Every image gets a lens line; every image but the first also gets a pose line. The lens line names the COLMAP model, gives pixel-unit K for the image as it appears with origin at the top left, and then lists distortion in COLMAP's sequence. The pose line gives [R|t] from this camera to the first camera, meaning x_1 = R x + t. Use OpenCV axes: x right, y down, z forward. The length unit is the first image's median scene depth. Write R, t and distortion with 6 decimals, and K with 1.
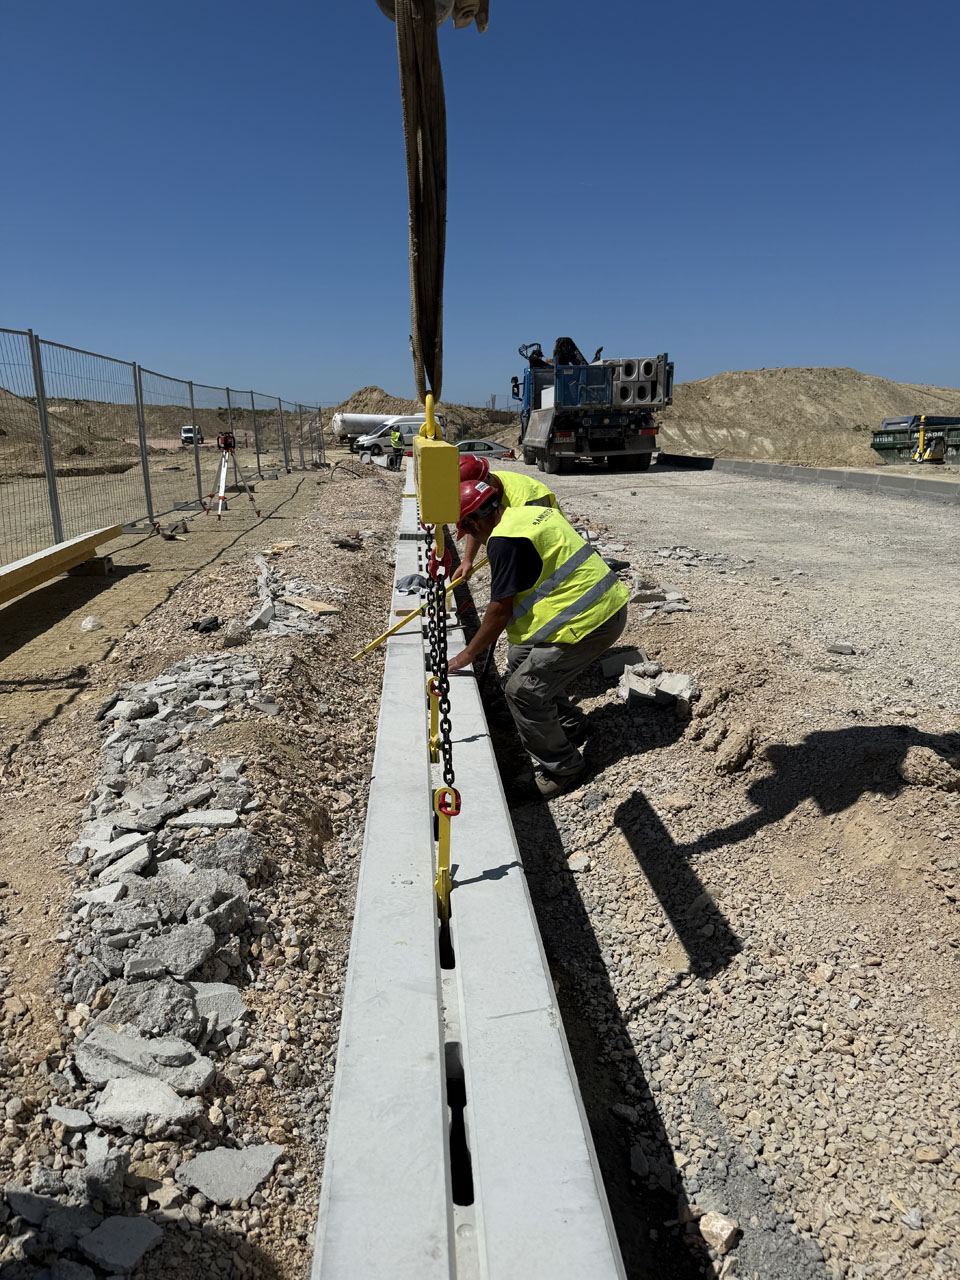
lens RADIAL K [[879.1, 0, 479.2], [0, 879.1, 639.2], [0, 0, 1]] dist [0.013950, -0.002050]
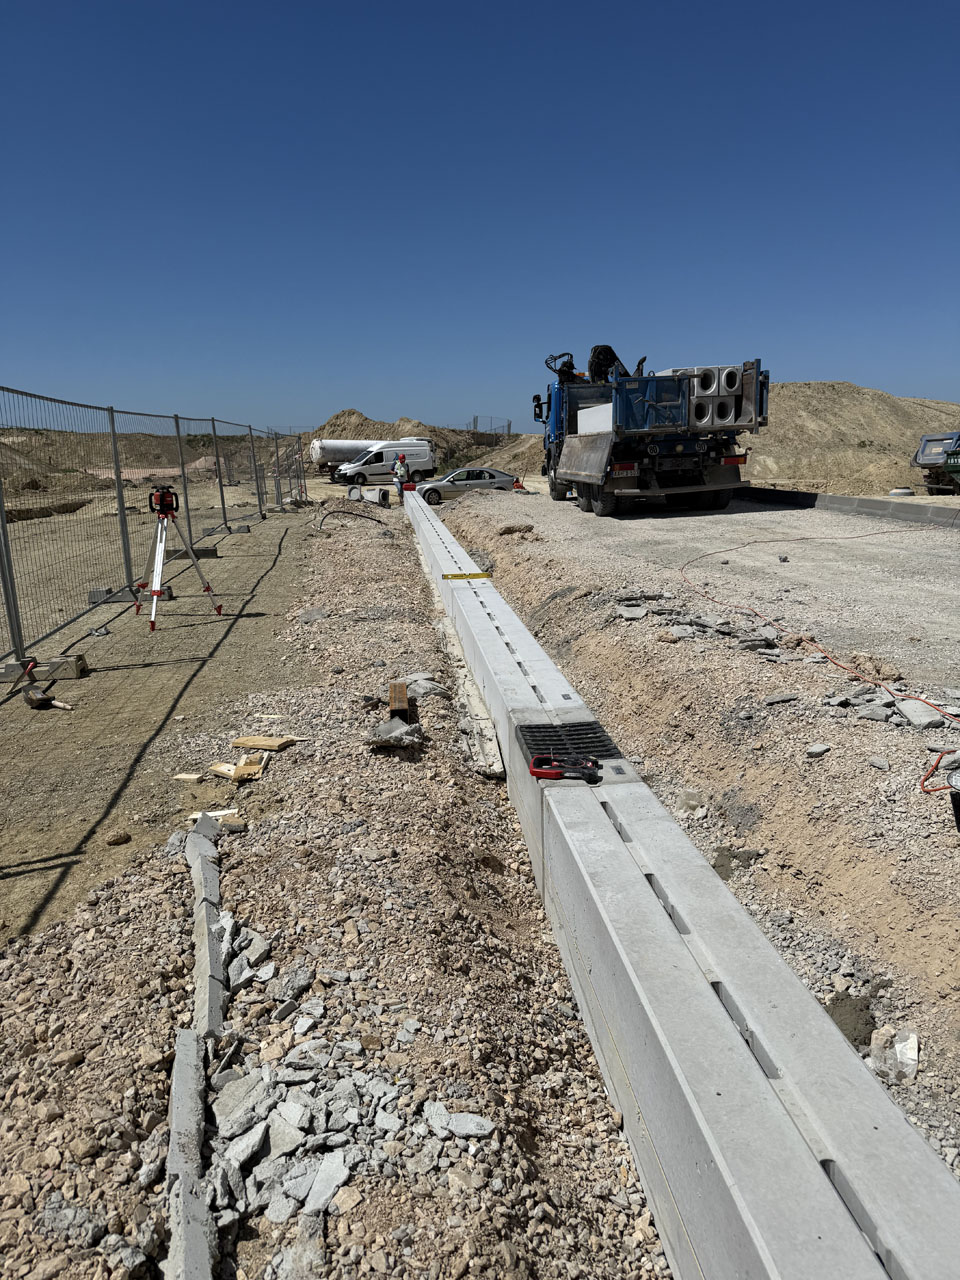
lens RADIAL K [[879.1, 0, 481.6], [0, 879.1, 640.0], [0, 0, 1]] dist [0.013950, -0.002050]
pose [[0.999298, -0.024928, 0.027983, -0.040314], [0.025526, 0.999449, -0.021226, -0.051115], [-0.027439, 0.021926, 0.999383, 0.179410]]
